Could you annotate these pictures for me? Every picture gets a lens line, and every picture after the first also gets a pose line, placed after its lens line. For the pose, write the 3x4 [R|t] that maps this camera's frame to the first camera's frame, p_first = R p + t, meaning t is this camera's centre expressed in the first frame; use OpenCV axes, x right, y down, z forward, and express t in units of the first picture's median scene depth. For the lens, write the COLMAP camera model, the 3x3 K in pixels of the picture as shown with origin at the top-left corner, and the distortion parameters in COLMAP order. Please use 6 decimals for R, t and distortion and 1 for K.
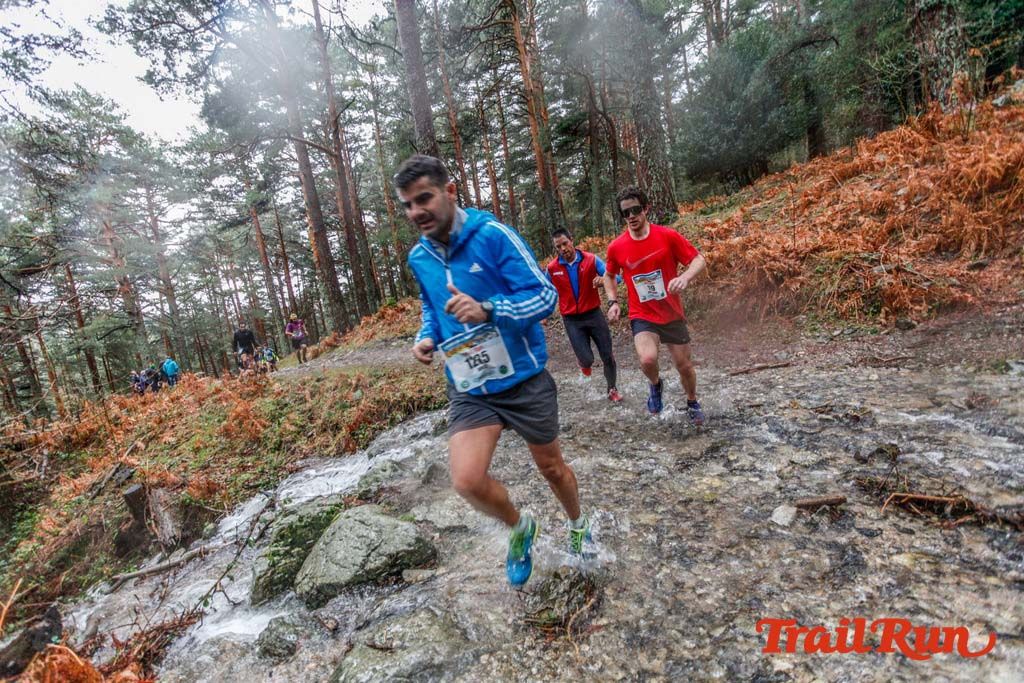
lens RADIAL K [[494.6, 0, 501.2], [0, 494.6, 340.0], [0, 0, 1]] dist [-0.041708, 0.029788]
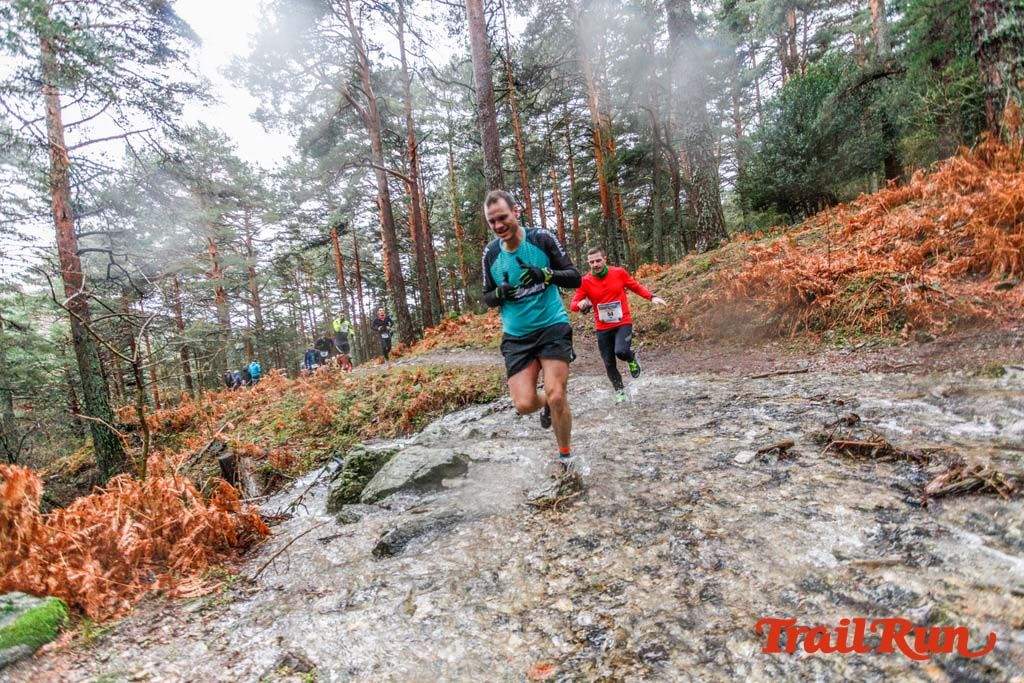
lens RADIAL K [[493.9, 0, 501.3], [0, 493.9, 339.8], [0, 0, 1]] dist [-0.042476, 0.030612]
pose [[0.991174, 0.048091, -0.123539, 0.028691], [-0.054932, 0.997105, -0.052582, 0.044020], [0.120652, 0.058905, 0.990946, -0.087165]]
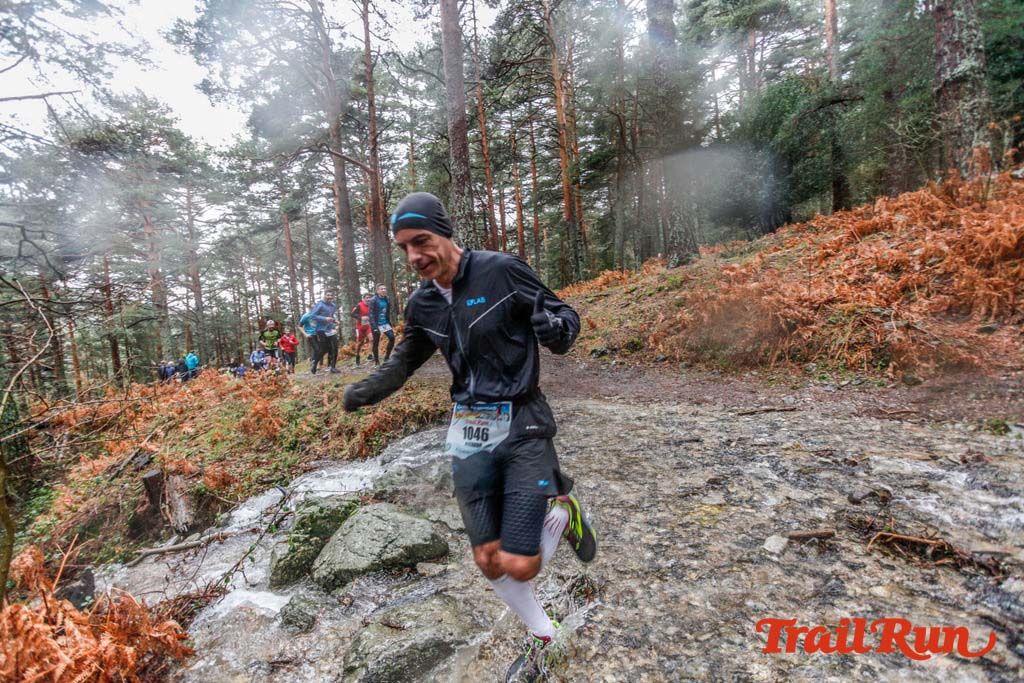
lens RADIAL K [[493.3, 0, 501.3], [0, 493.3, 339.3], [0, 0, 1]] dist [-0.042441, 0.028637]
pose [[0.995875, 0.086408, -0.027701, -0.007733], [-0.087668, 0.994991, -0.048030, 0.004235], [0.023412, 0.050261, 0.998462, -0.027414]]
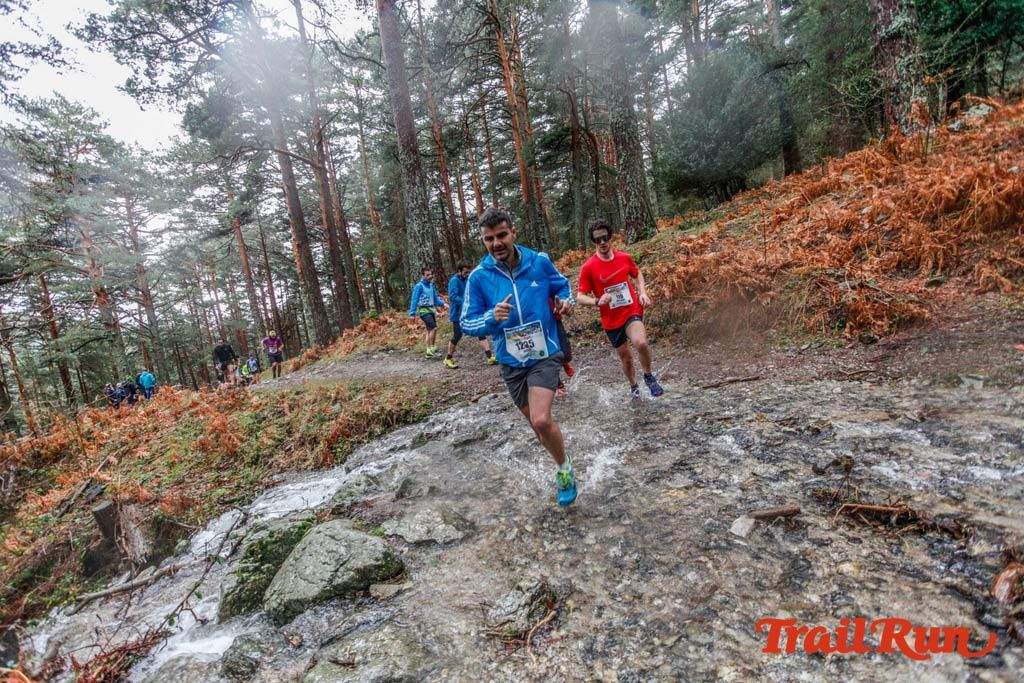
lens RADIAL K [[494.6, 0, 501.2], [0, 494.6, 340.0], [0, 0, 1]] dist [-0.041708, 0.029788]
pose [[0.999568, 0.001005, 0.029370, 0.010797], [-0.000317, 0.999726, -0.023419, -0.002820], [-0.029385, 0.023399, 0.999294, -0.006829]]
